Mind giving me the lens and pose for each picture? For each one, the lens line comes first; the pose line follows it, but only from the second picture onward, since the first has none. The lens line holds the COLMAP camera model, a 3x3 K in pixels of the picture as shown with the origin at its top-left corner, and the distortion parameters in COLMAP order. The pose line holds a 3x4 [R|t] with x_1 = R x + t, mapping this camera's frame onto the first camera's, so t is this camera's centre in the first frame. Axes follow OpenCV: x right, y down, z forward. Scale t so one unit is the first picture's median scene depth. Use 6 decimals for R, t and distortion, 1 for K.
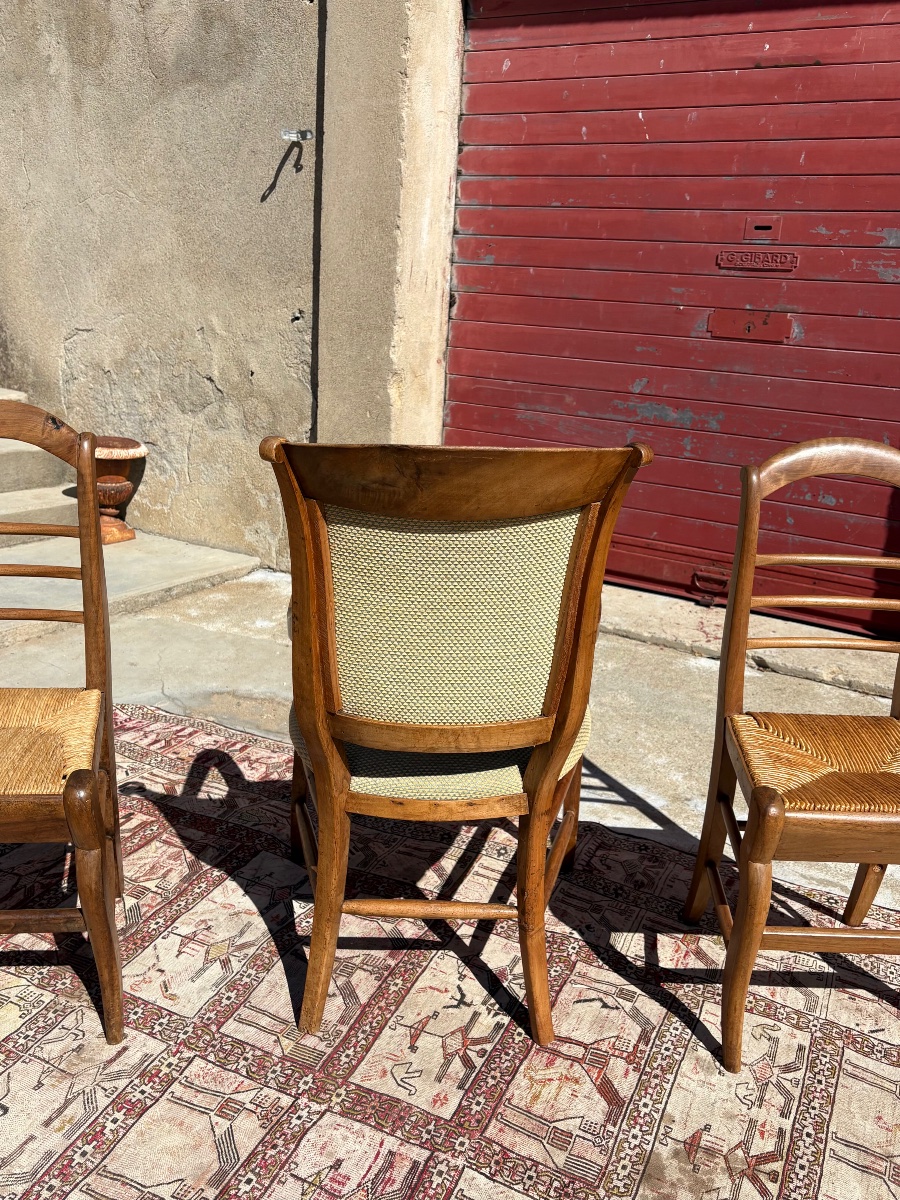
lens RADIAL K [[1024.1, 0, 455.7], [0, 1024.1, 598.3], [0, 0, 1]] dist [0.017764, 0.012053]
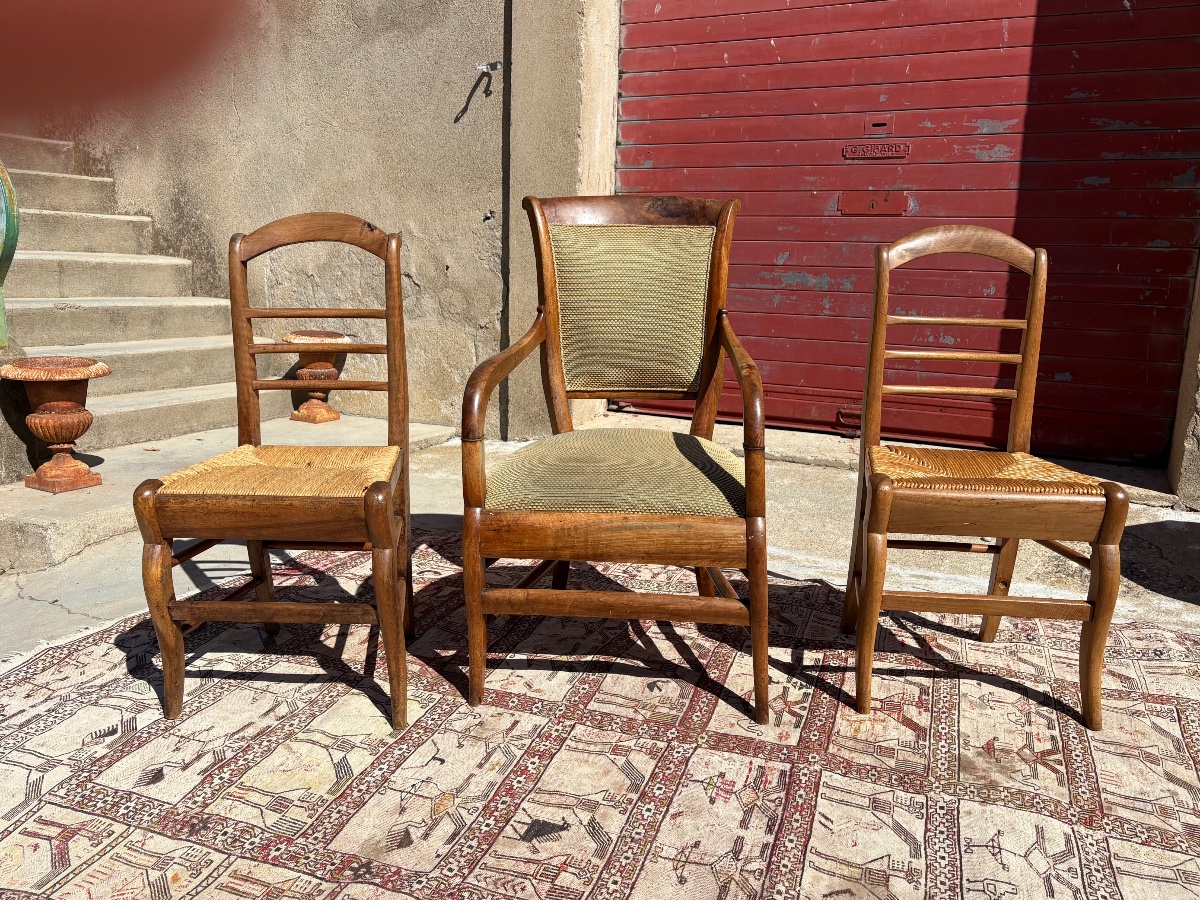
lens RADIAL K [[940.4, 0, 595.1], [0, 940.4, 445.0], [0, 0, 1]] dist [0.024268, -0.004550]
pose [[0.995929, -0.048709, 0.075846, -0.154709], [0.055531, 0.994337, -0.090612, 0.113084], [-0.071003, 0.094455, 0.992994, -0.075727]]
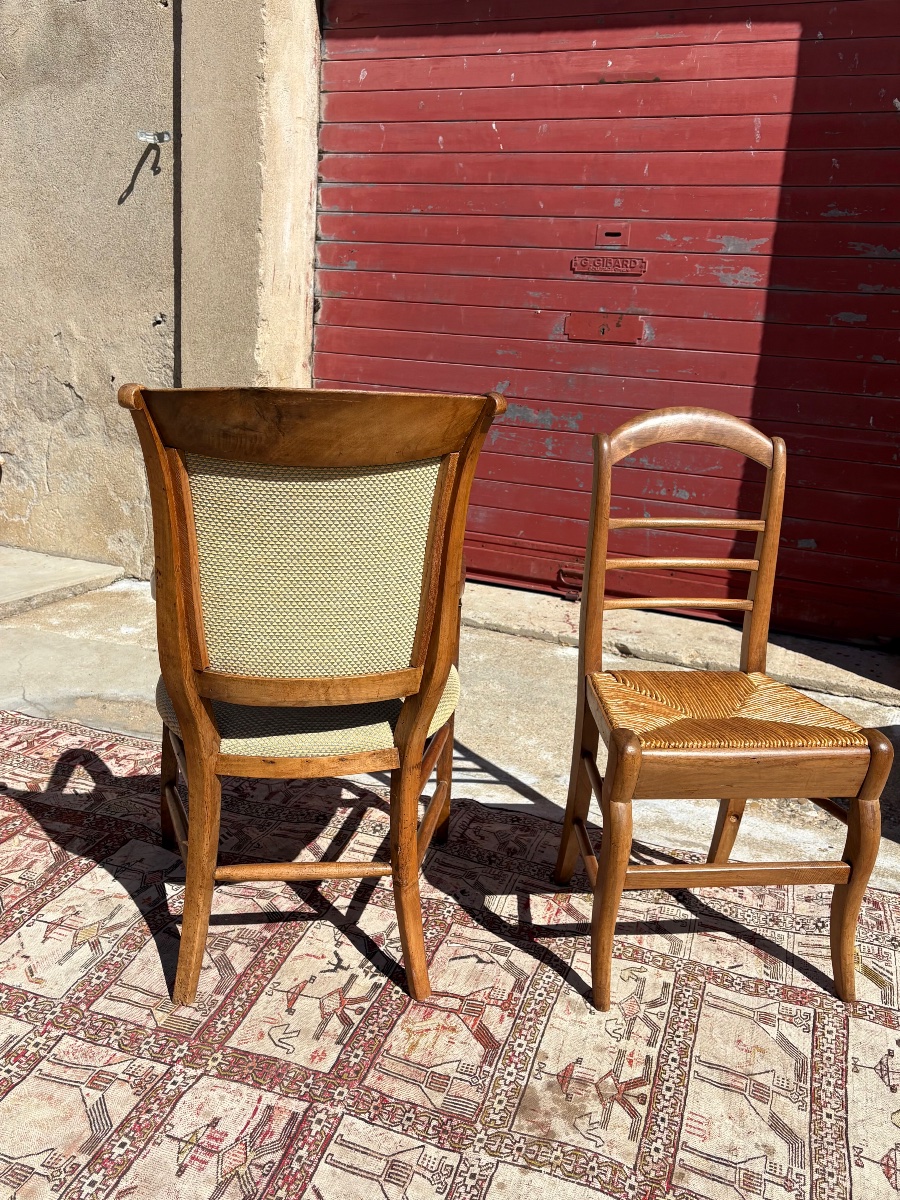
lens RADIAL K [[1027.1, 0, 448.6], [0, 1027.1, 604.5], [0, 0, 1]] dist [0.010825, 0.021681]
pose [[0.993185, -0.025682, 0.113683, 0.004000], [0.028551, 0.999312, -0.023676, 0.037270], [-0.112996, 0.026760, 0.993235, -0.011624]]
